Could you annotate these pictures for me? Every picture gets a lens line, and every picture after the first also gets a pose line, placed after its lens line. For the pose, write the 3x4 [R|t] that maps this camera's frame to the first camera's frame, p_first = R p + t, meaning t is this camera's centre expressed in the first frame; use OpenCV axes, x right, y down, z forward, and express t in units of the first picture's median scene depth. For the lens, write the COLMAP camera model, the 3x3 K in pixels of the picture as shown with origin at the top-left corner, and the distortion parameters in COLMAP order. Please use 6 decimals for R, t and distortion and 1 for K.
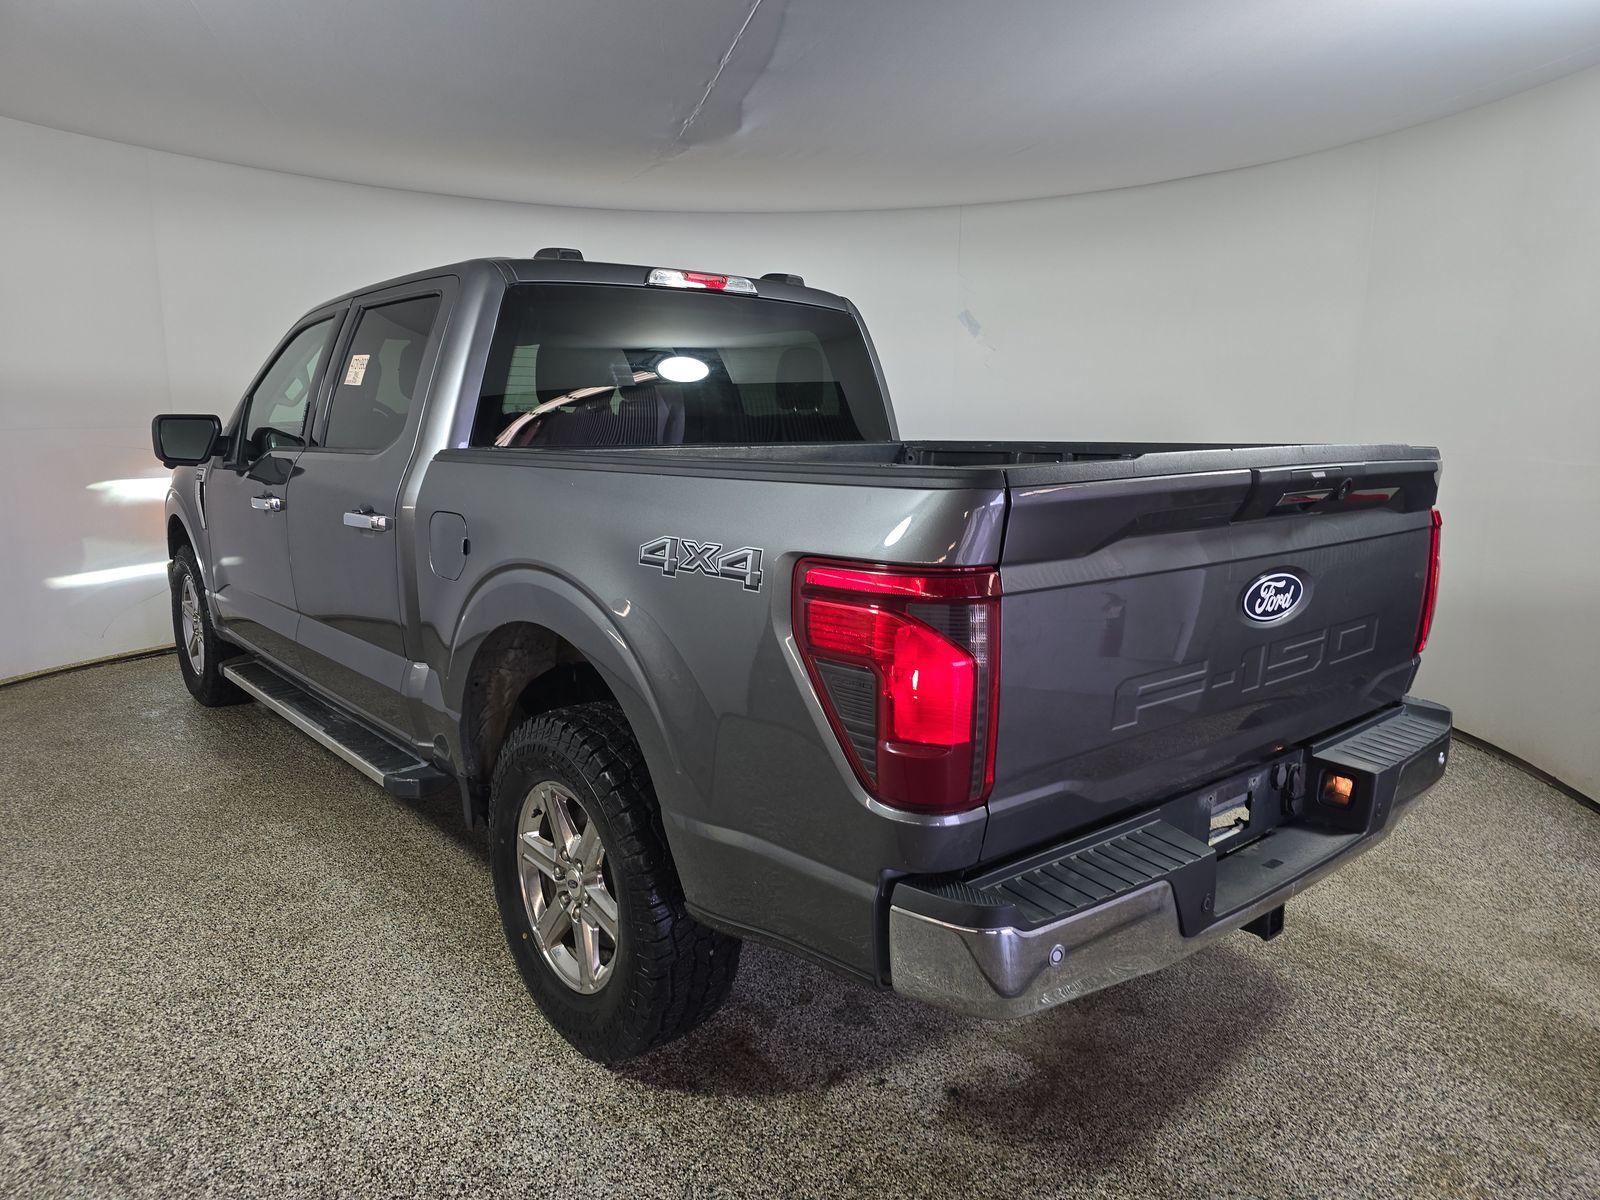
lens RADIAL K [[1069.9, 0, 791.9], [0, 1069.9, 607.0], [0, 0, 1]] dist [0.030839, -0.028968]
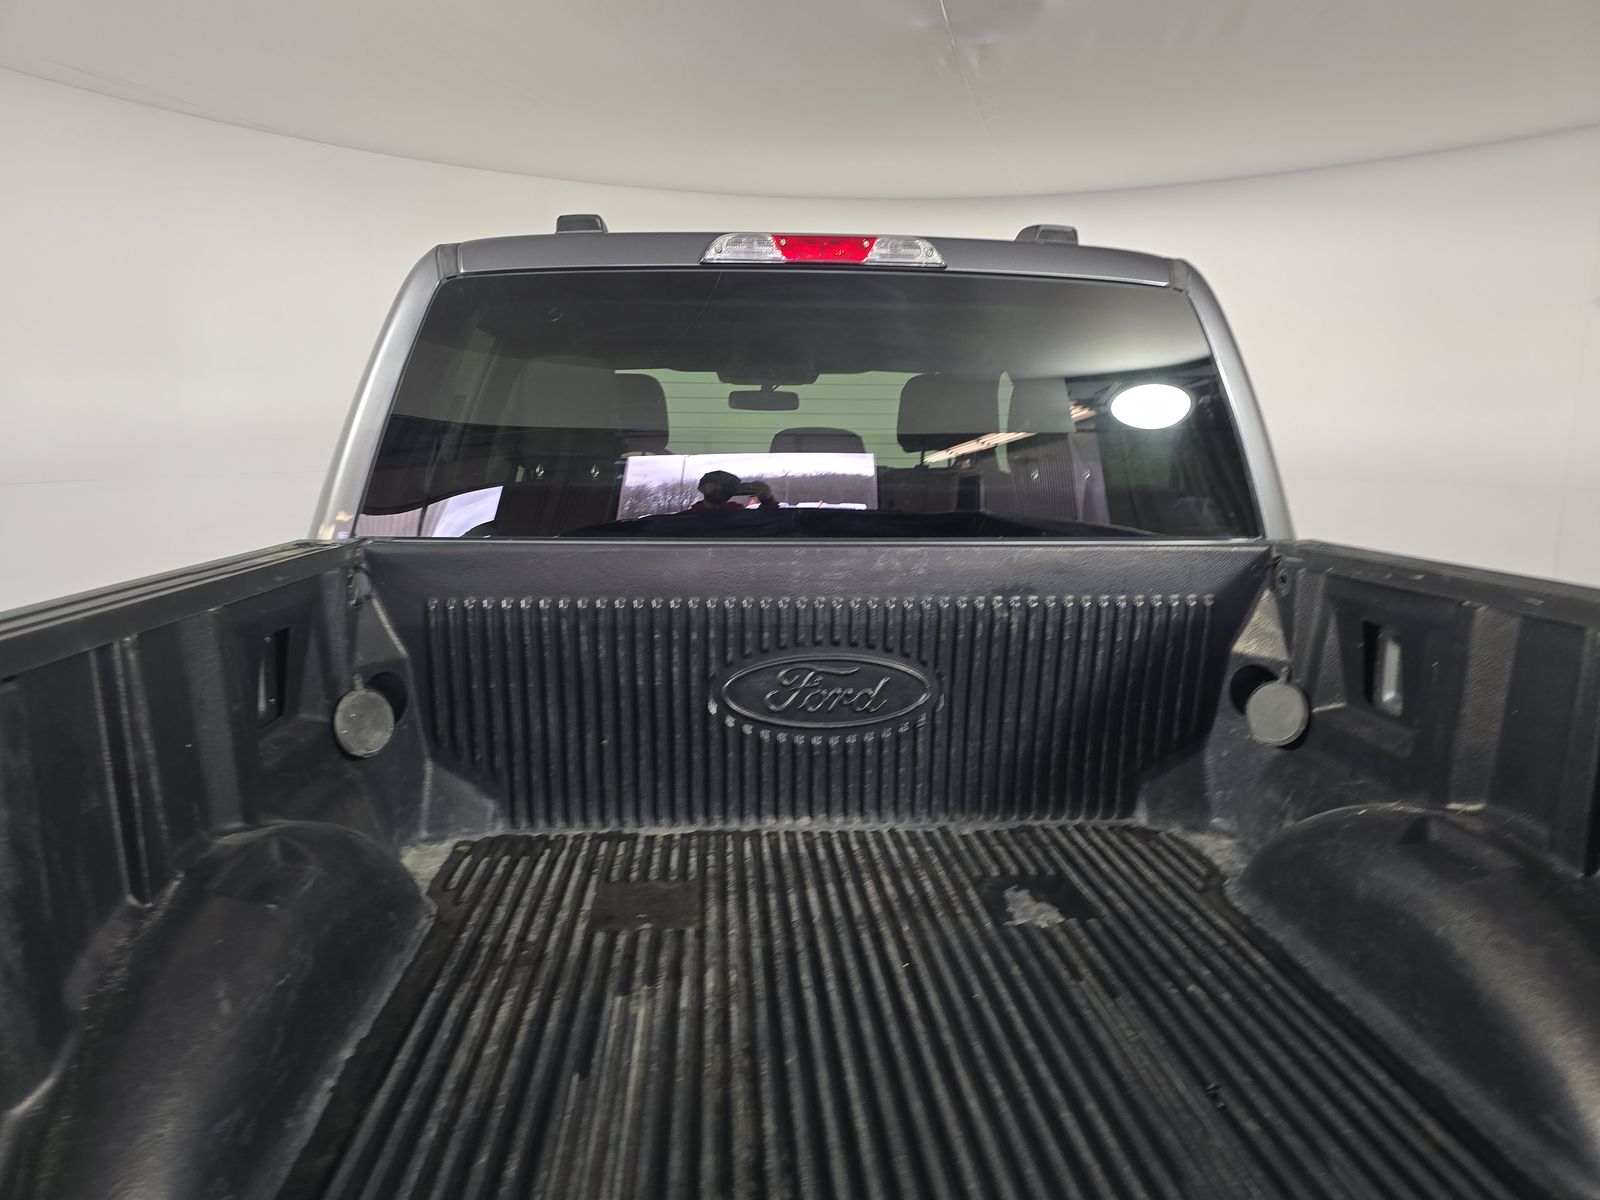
lens RADIAL K [[1069.9, 0, 811.5], [0, 1069.9, 603.4], [0, 0, 1]] dist [0.030839, -0.028968]
pose [[0.813817, 0.092407, -0.573727, 0.245819], [-0.108620, 0.994065, 0.006033, -0.122613], [0.570880, 0.057409, 0.819024, 0.544676]]
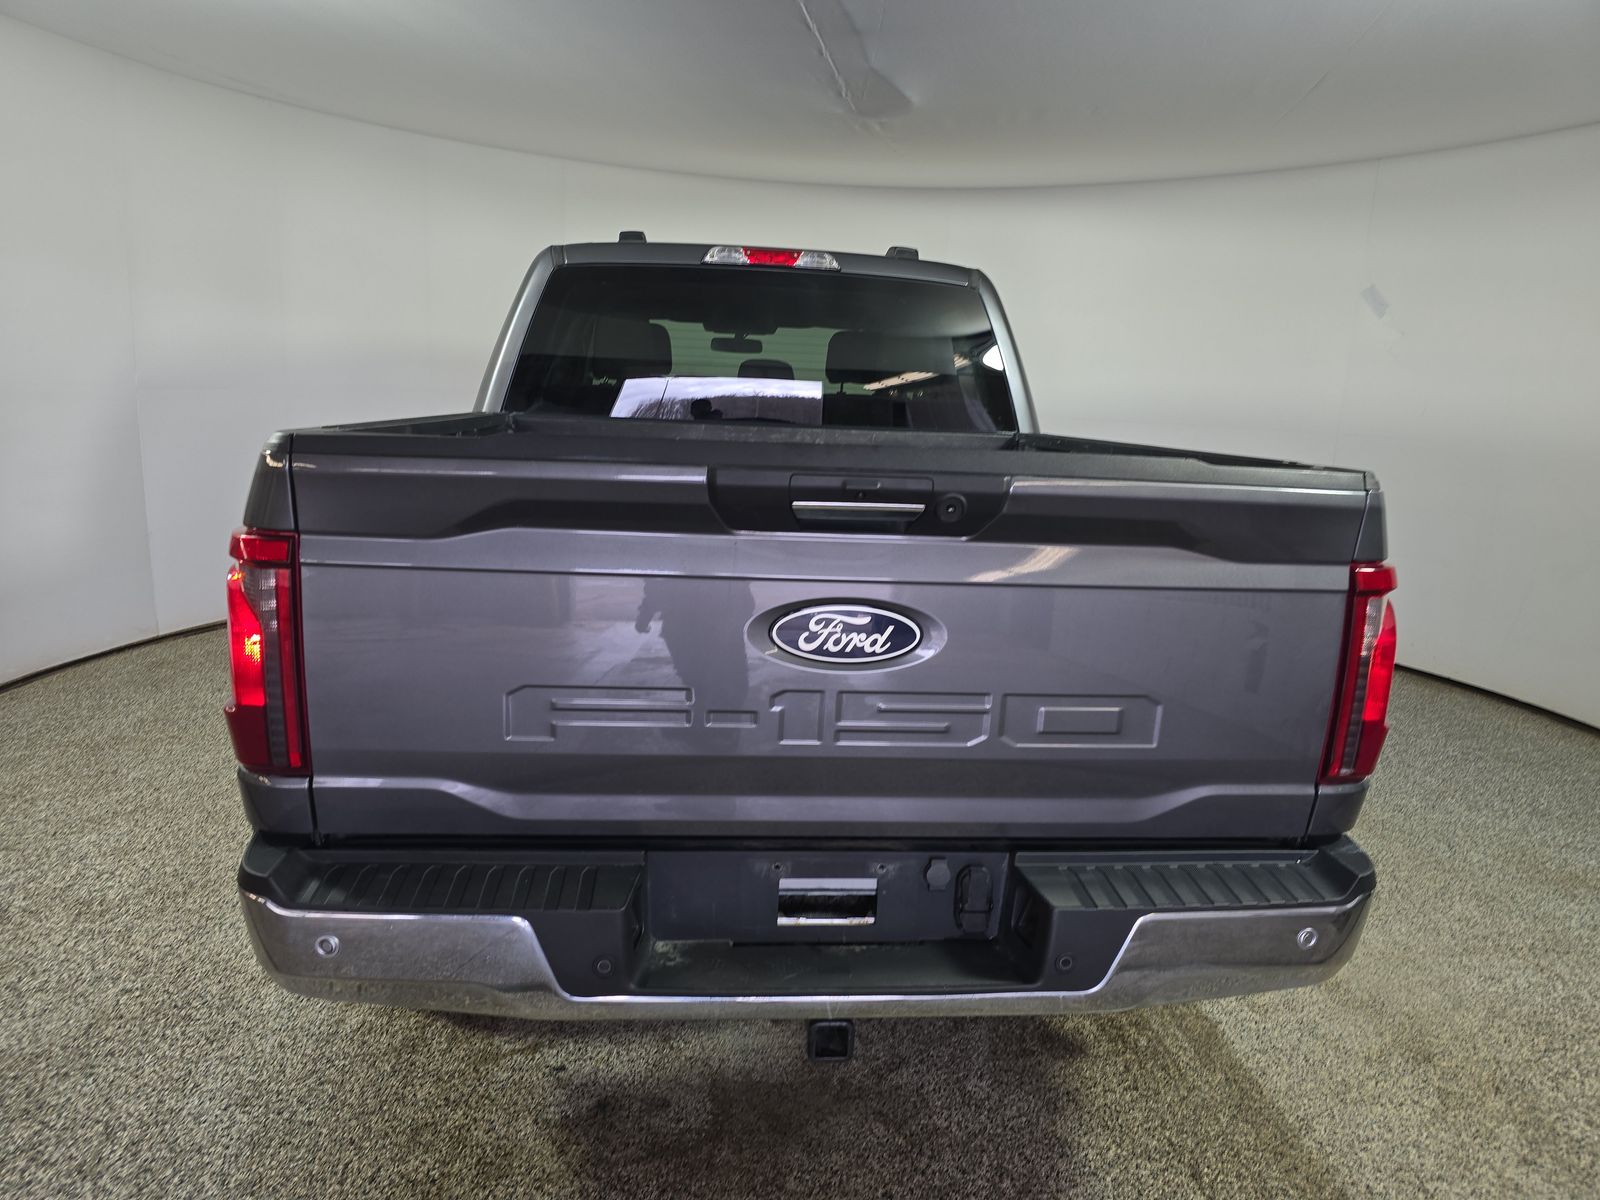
lens RADIAL K [[1069.9, 0, 825.2], [0, 1069.9, 596.1], [0, 0, 1]] dist [0.030839, -0.028968]
pose [[0.832661, 0.133872, -0.537358, 0.521122], [-0.135857, 0.990069, 0.036139, -0.038557], [0.536860, 0.042912, 0.842579, 0.210263]]
